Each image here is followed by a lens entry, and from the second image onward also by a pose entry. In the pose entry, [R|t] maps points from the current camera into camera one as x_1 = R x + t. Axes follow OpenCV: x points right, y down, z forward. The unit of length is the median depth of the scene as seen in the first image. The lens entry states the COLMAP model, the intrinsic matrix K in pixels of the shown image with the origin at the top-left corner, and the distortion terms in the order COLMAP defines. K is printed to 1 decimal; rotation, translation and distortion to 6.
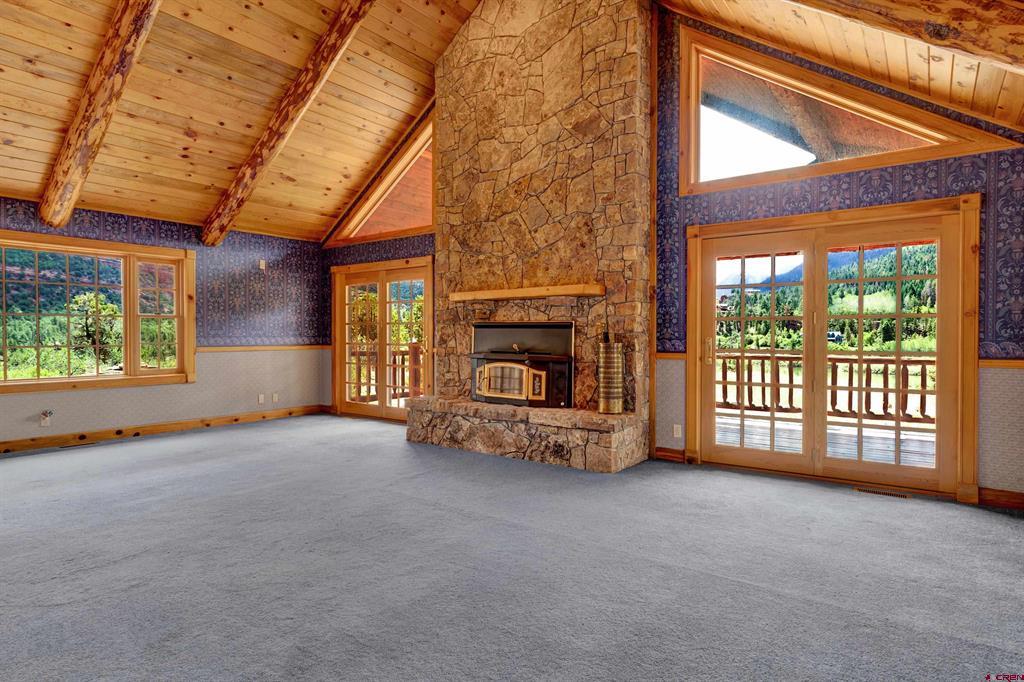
lens RADIAL K [[574.7, 0, 503.0], [0, 574.7, 341.8], [0, 0, 1]] dist [0.007697, -0.003703]
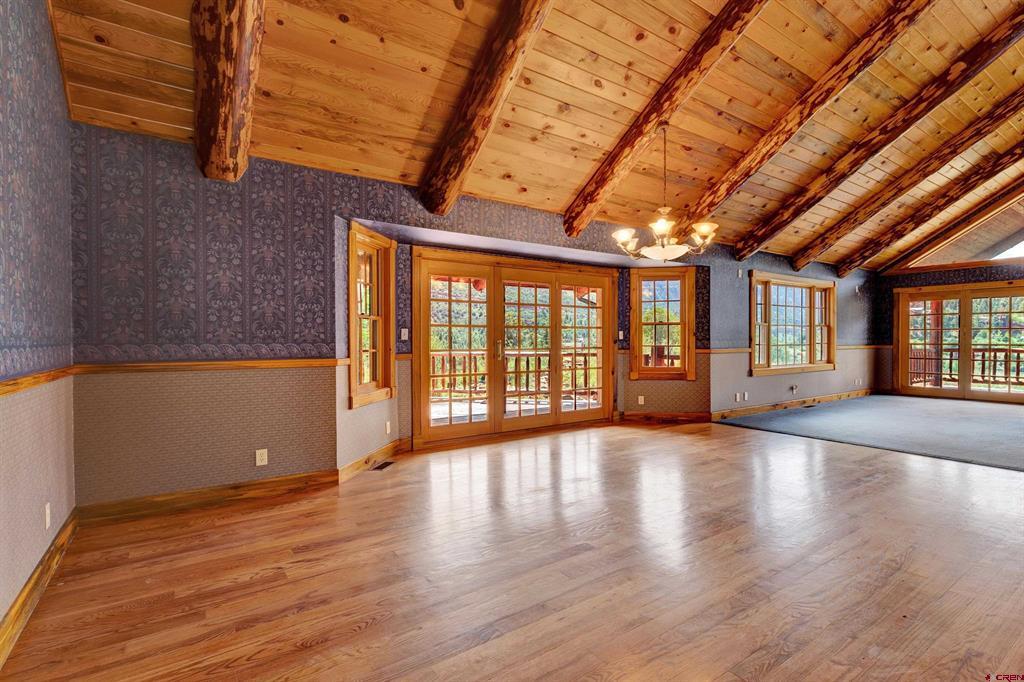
lens RADIAL K [[471.5, 0, 532.3], [0, 471.5, 342.3], [0, 0, 1]] dist [0.000917, -0.001730]
pose [[0.957402, -0.000593, -0.288757, -1.151338], [-0.000266, 0.999996, -0.002936, 0.003196], [0.288758, 0.002887, 0.957398, -0.485294]]
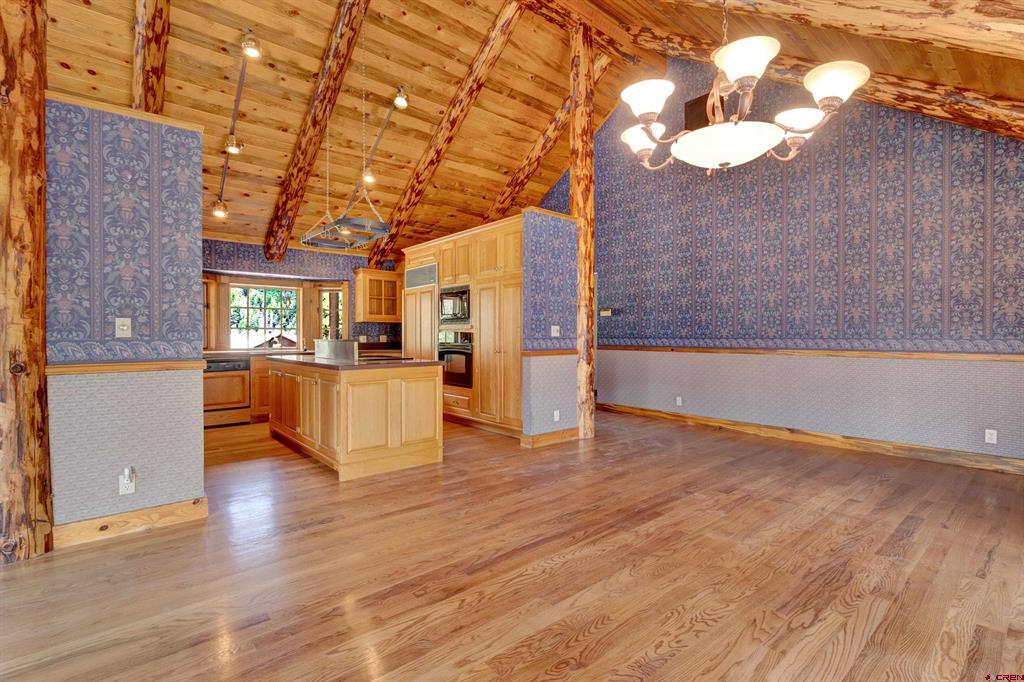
lens RADIAL K [[471.5, 0, 501.8], [0, 471.5, 341.5], [0, 0, 1]] dist [0.000917, -0.001730]
pose [[-0.980163, -0.004370, 0.198145, -1.072027], [0.000676, 0.999677, 0.025392, -0.010520], [-0.198192, 0.025022, -0.979844, 0.630030]]
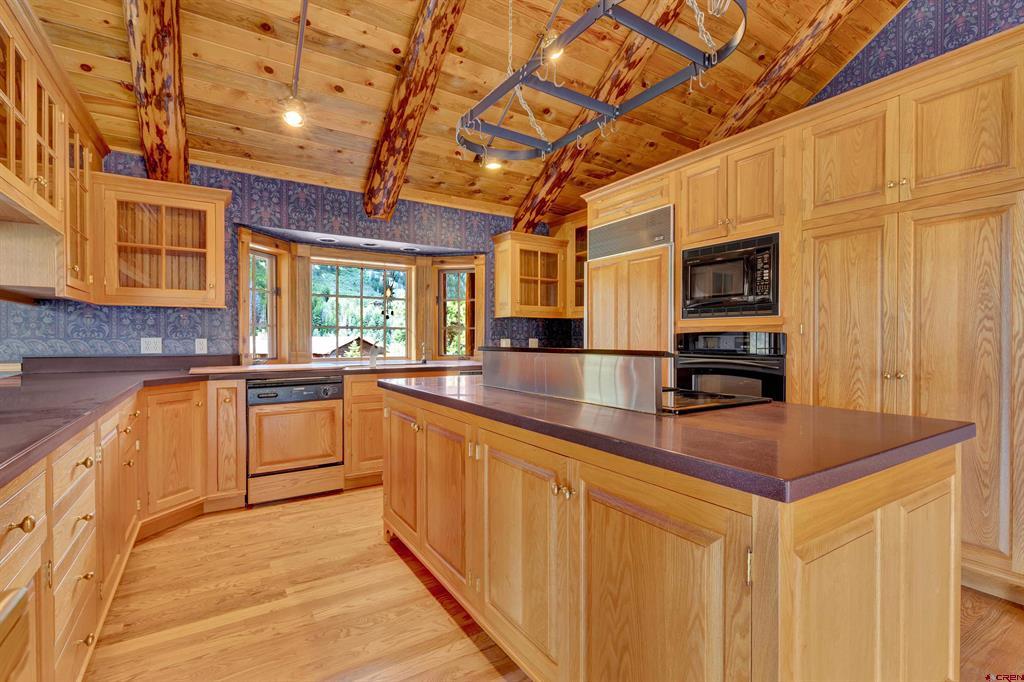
lens RADIAL K [[471.5, 0, 509.9], [0, 471.5, 348.4], [0, 0, 1]] dist [0.000917, -0.001730]
pose [[-0.947997, -0.011609, 0.318067, -0.700716], [-0.000866, 0.999425, 0.033897, -0.006401], [-0.318278, 0.031859, -0.947462, 0.207823]]
